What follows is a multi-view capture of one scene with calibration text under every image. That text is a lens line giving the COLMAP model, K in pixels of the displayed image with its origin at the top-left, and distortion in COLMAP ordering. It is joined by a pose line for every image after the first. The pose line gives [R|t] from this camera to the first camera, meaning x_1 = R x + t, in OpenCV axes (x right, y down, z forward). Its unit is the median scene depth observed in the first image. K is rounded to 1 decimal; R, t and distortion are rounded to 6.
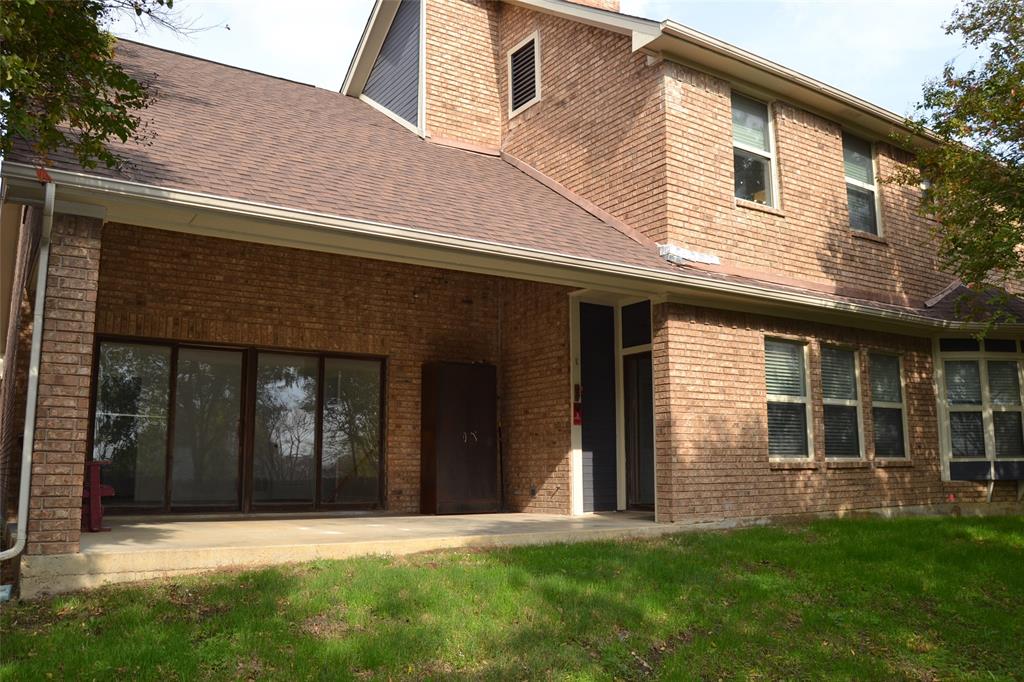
lens RADIAL K [[813.6, 0, 511.2], [0, 813.6, 341.3], [0, 0, 1]] dist [-0.075160, 0.008680]
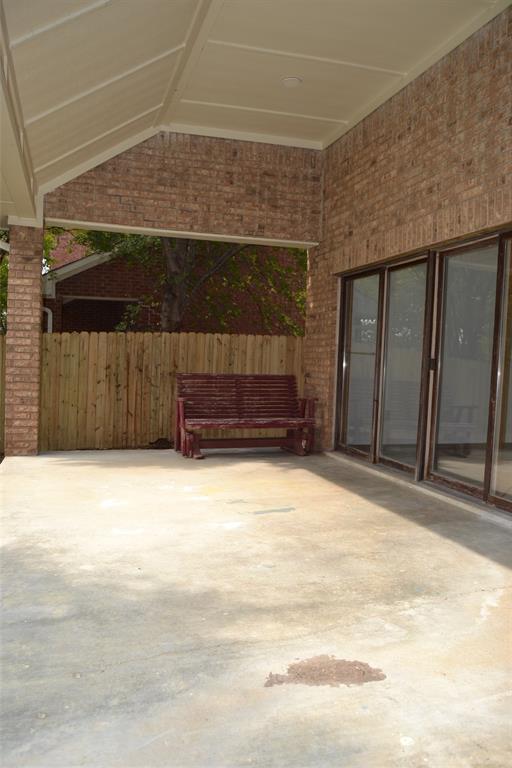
lens RADIAL K [[610.2, 0, 255.4], [0, 610.2, 385.1], [0, 0, 1]] dist [-0.075160, 0.008680]
pose [[-0.287400, 0.045496, -0.956730, 0.232242], [0.131770, 0.991252, 0.007554, 0.098288], [0.948703, -0.123897, -0.290880, 0.981519]]
